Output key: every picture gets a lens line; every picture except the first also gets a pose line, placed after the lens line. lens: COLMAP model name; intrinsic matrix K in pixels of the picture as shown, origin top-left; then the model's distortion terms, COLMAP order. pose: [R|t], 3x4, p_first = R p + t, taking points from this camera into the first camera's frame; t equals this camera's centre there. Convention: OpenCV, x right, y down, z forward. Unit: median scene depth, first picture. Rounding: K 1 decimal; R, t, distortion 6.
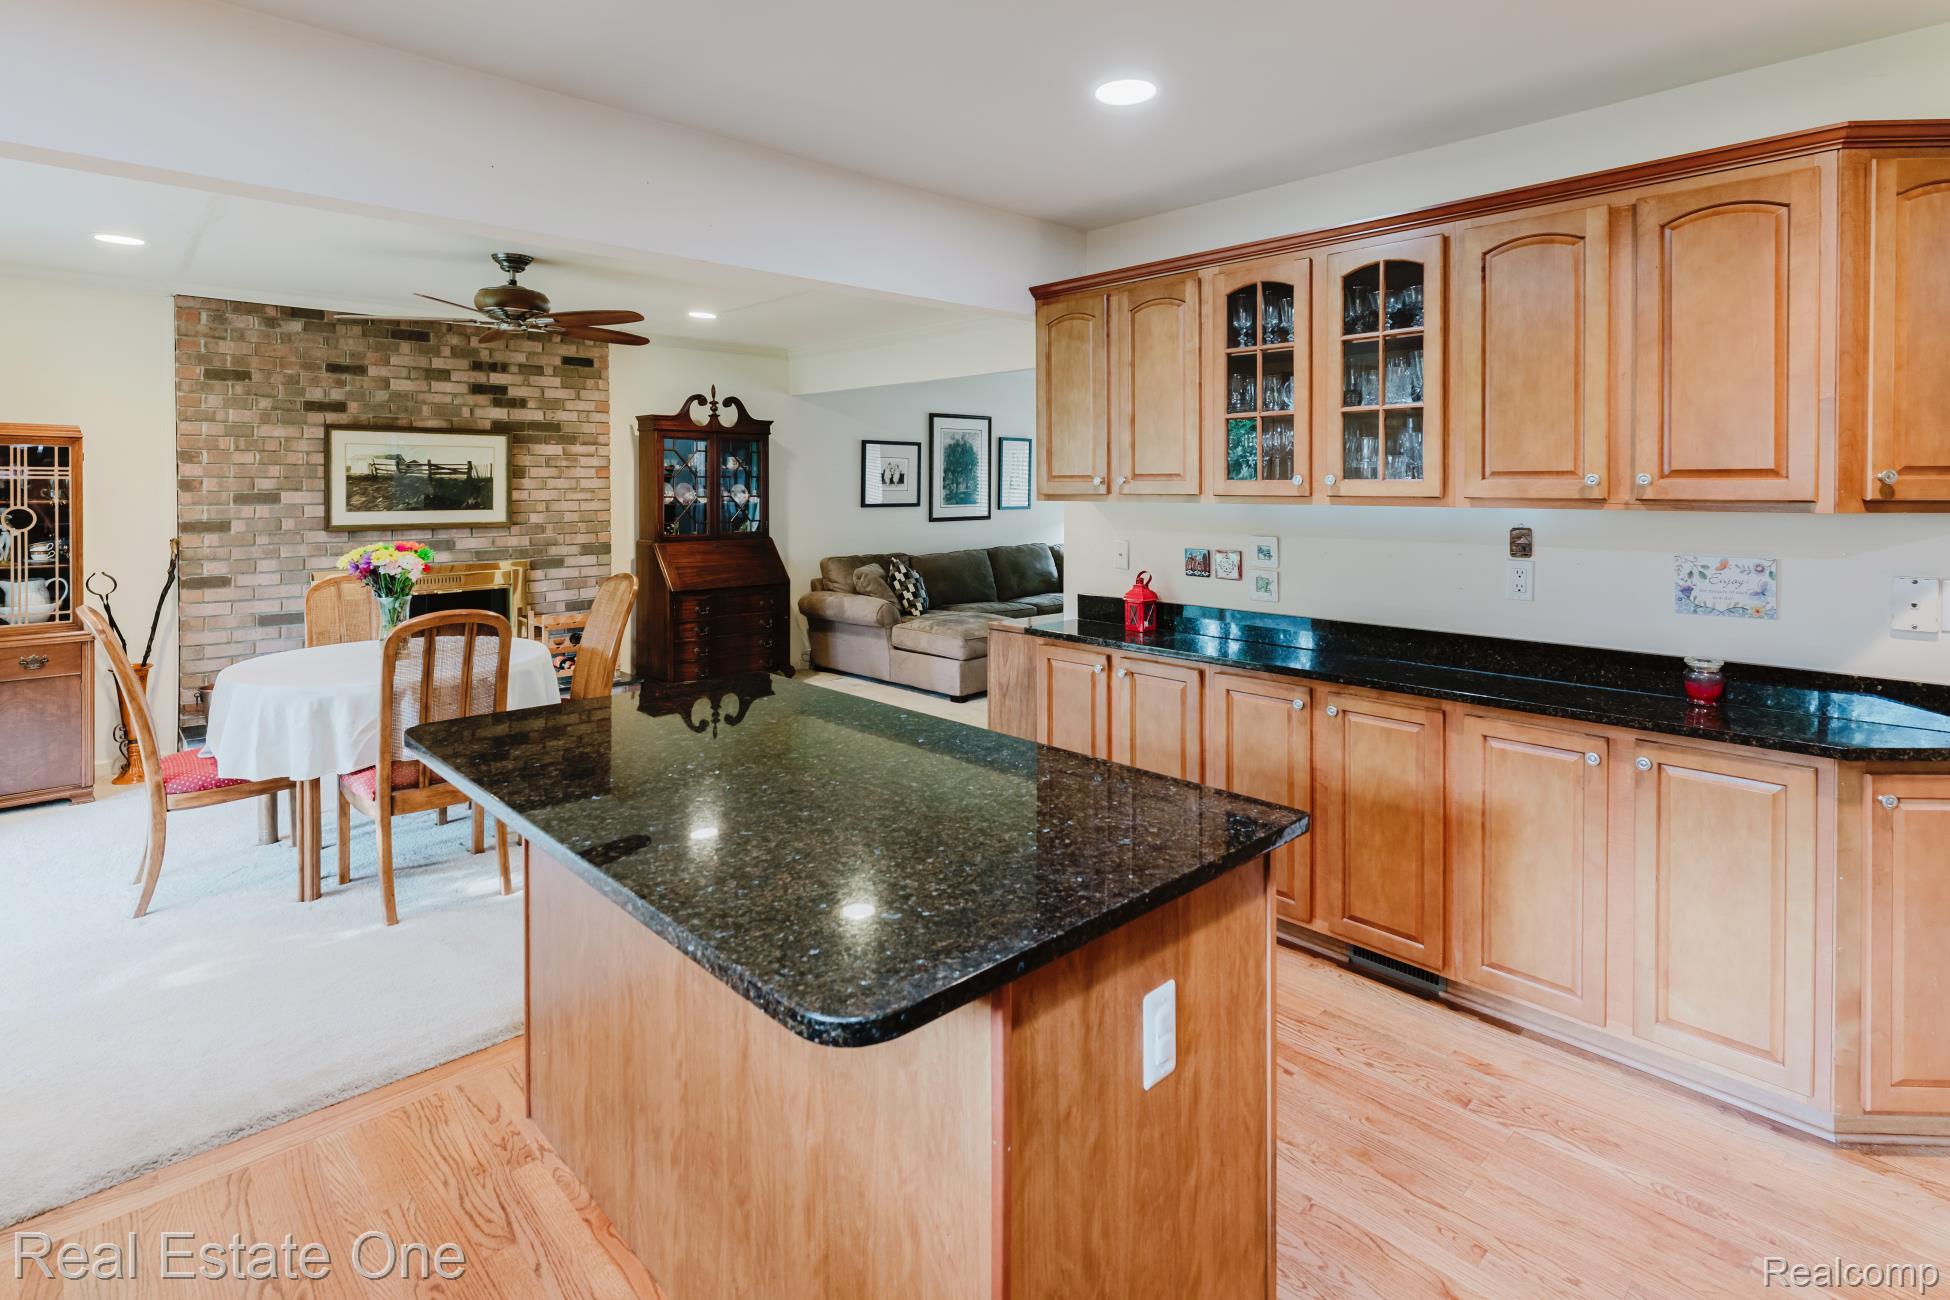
lens RADIAL K [[989.8, 0, 963.1], [0, 989.8, 482.5], [0, 0, 1]] dist [-0.002600, -0.000624]
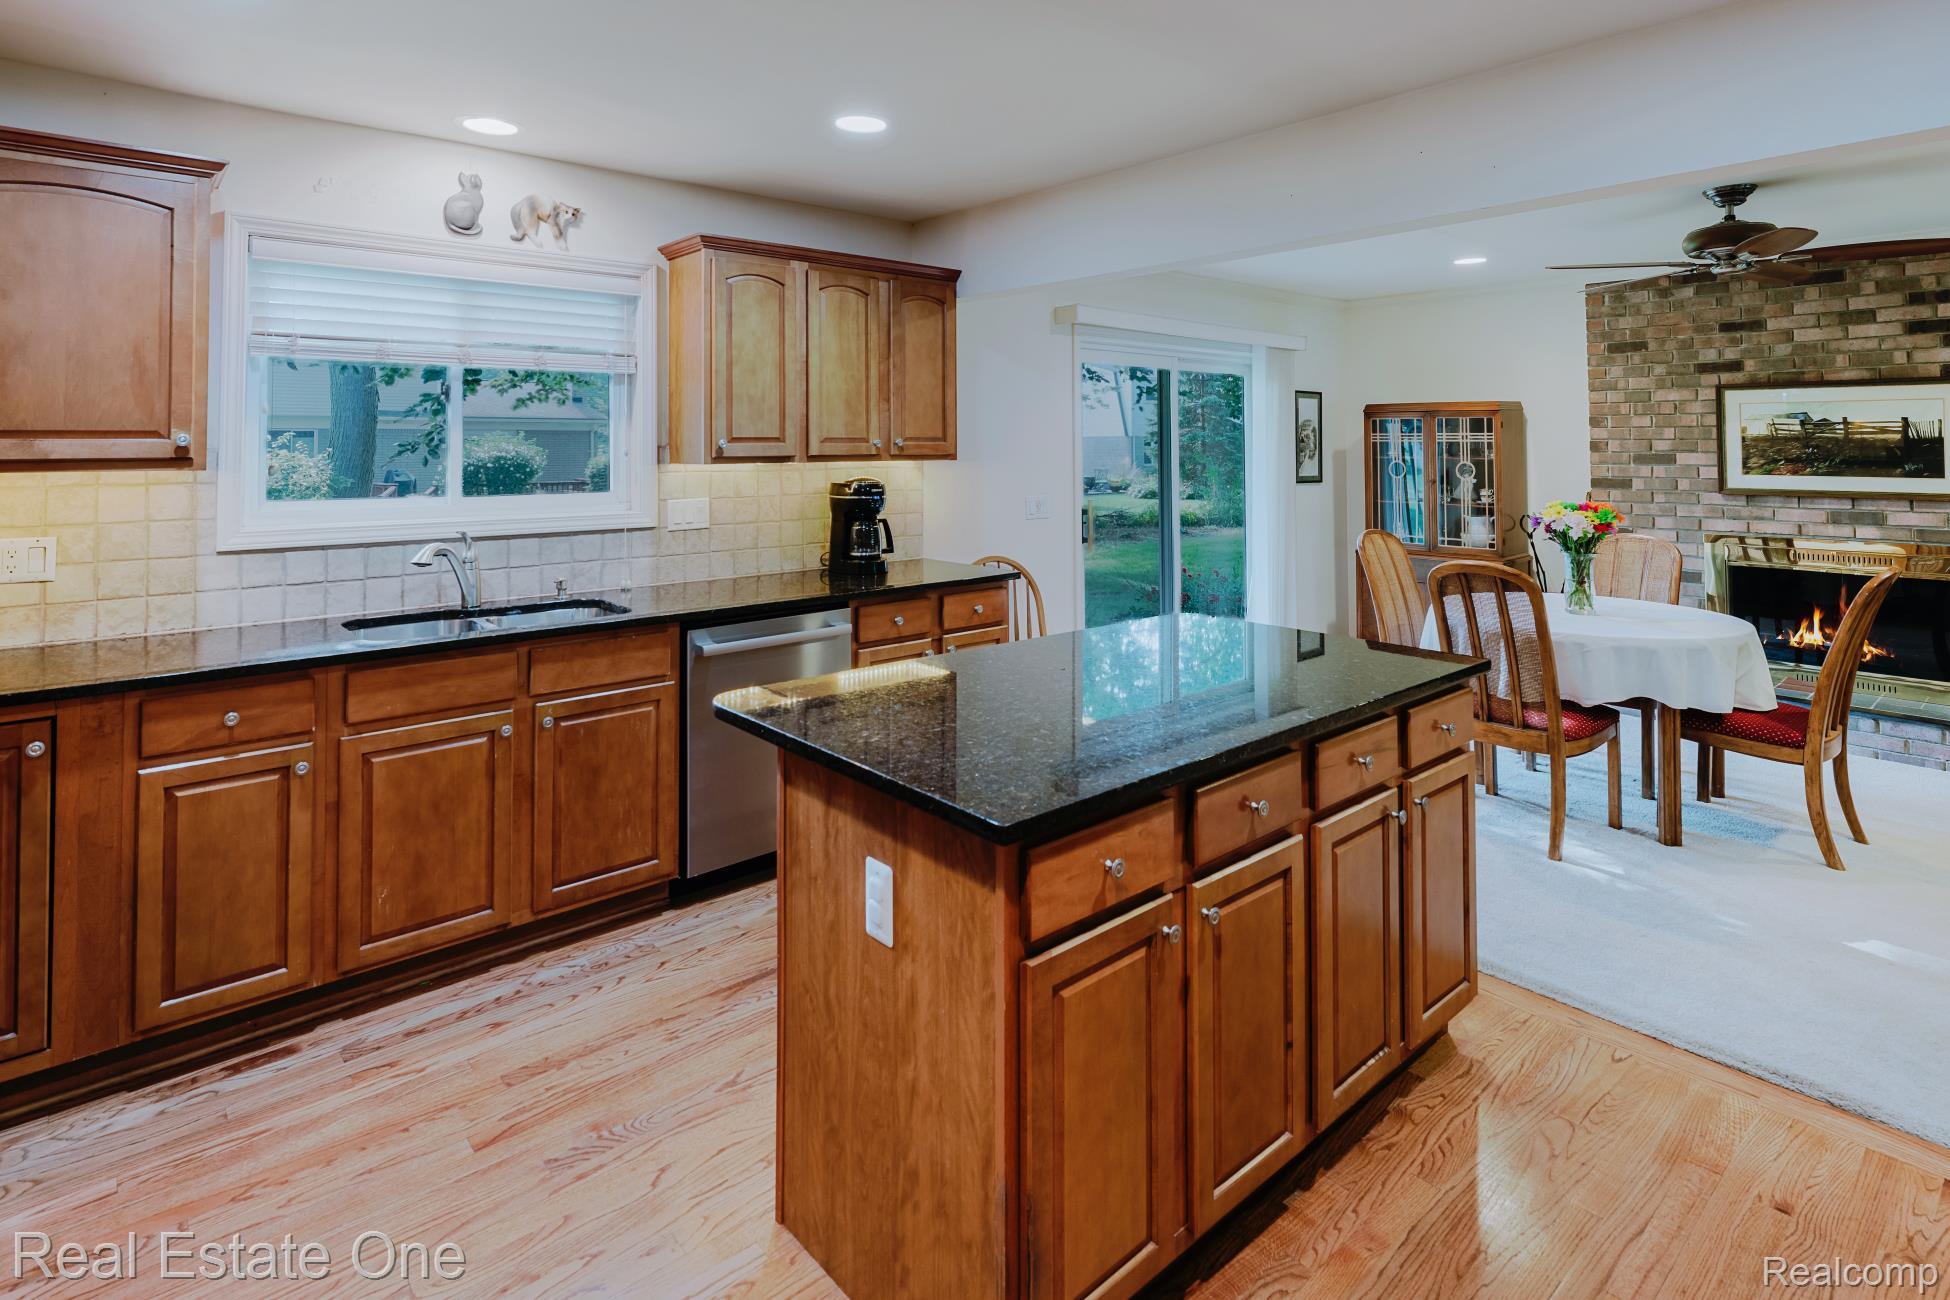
lens RADIAL K [[976.9, 0, 985.6], [0, 976.9, 423.1], [0, 0, 1]] dist [0.003095, -0.000171]
pose [[-0.031350, -0.022134, -0.999263, 0.351963], [0.000867, 0.999754, -0.022172, 0.000153], [0.999508, -0.001561, -0.031323, 0.293836]]
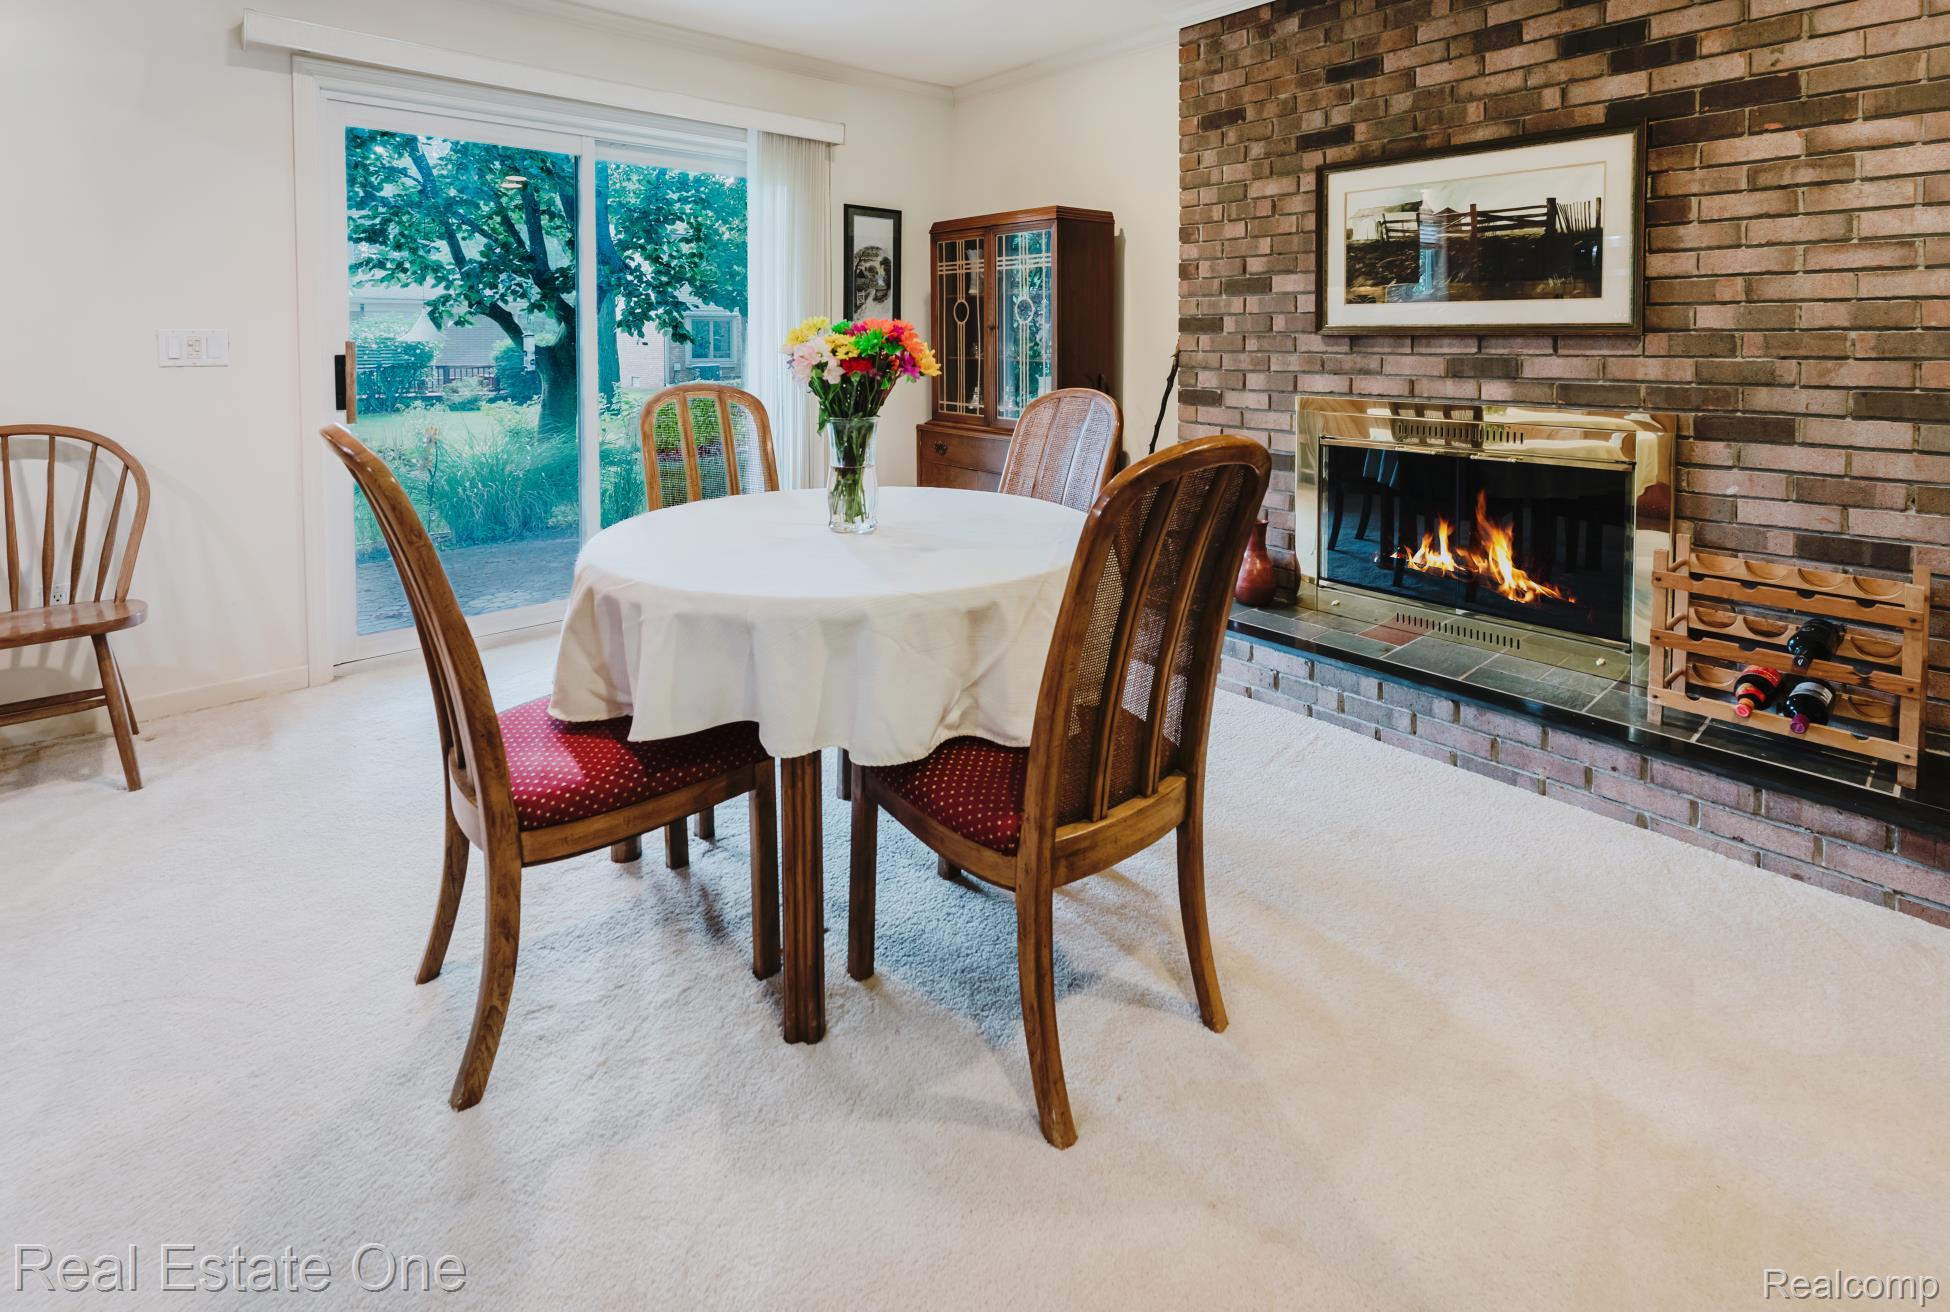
lens RADIAL K [[914.8, 0, 1021.8], [0, 914.8, 373.6], [0, 0, 1]] dist [-0.004797, -0.000758]
pose [[-0.003714, 0.036208, -0.999337, -0.050518], [-0.005482, 0.999329, 0.036228, 0.053579], [0.999978, 0.005613, -0.003513, 0.800210]]
